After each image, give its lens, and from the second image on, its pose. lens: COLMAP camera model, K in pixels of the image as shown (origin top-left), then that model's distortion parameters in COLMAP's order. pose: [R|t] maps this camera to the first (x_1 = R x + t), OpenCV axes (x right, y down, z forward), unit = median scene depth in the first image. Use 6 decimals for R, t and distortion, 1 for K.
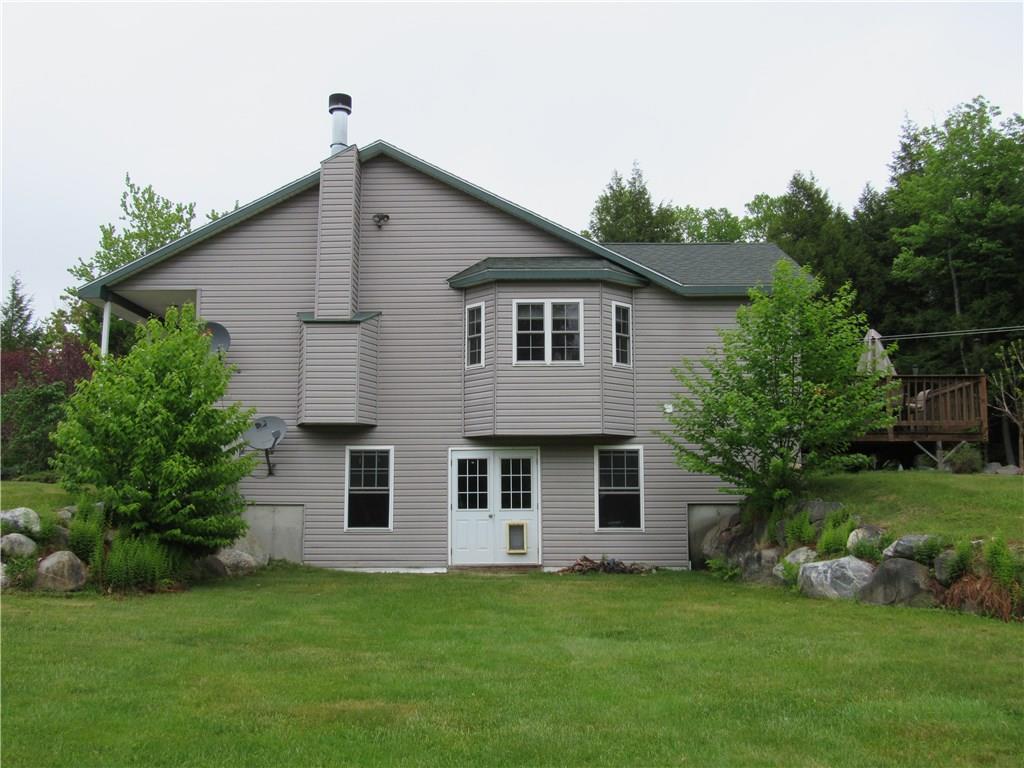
lens RADIAL K [[1003.0, 0, 511.6], [0, 1003.0, 386.5], [0, 0, 1]] dist [-0.014125, 0.000000]
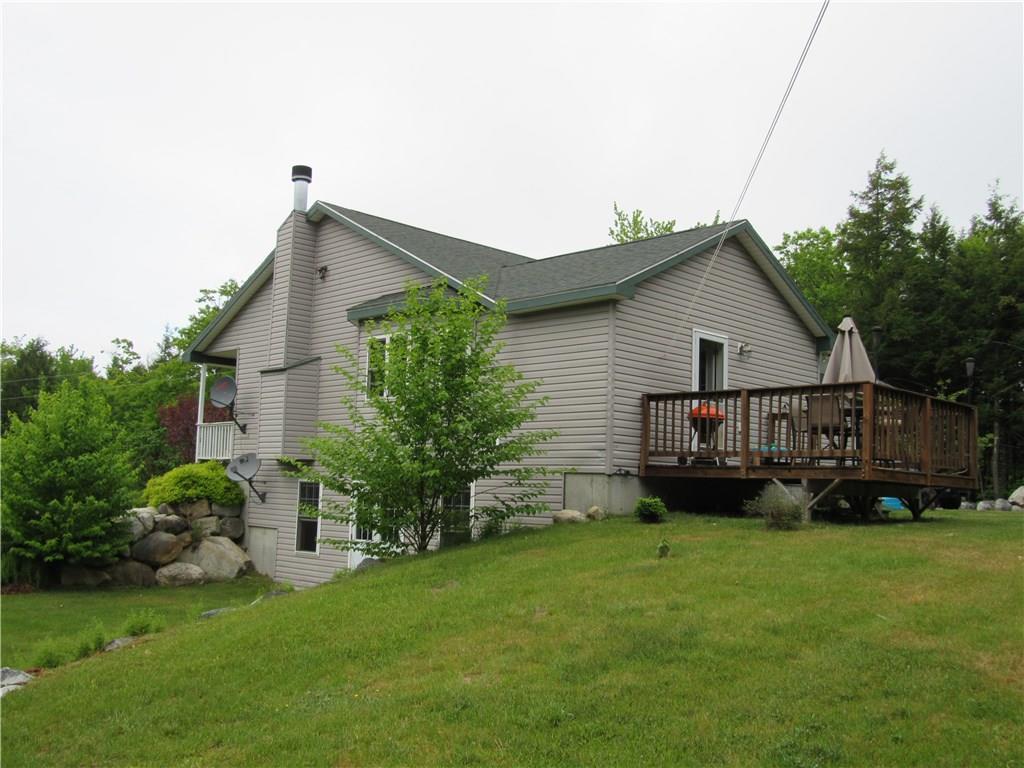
lens RADIAL K [[1003.0, 0, 511.5], [0, 1003.0, 381.8], [0, 0, 1]] dist [-0.014125, 0.000000]
pose [[0.713980, -0.056194, -0.697908, 0.808065], [0.060764, 0.997986, -0.018192, -0.013967], [0.697525, -0.029419, 0.715957, 0.362133]]
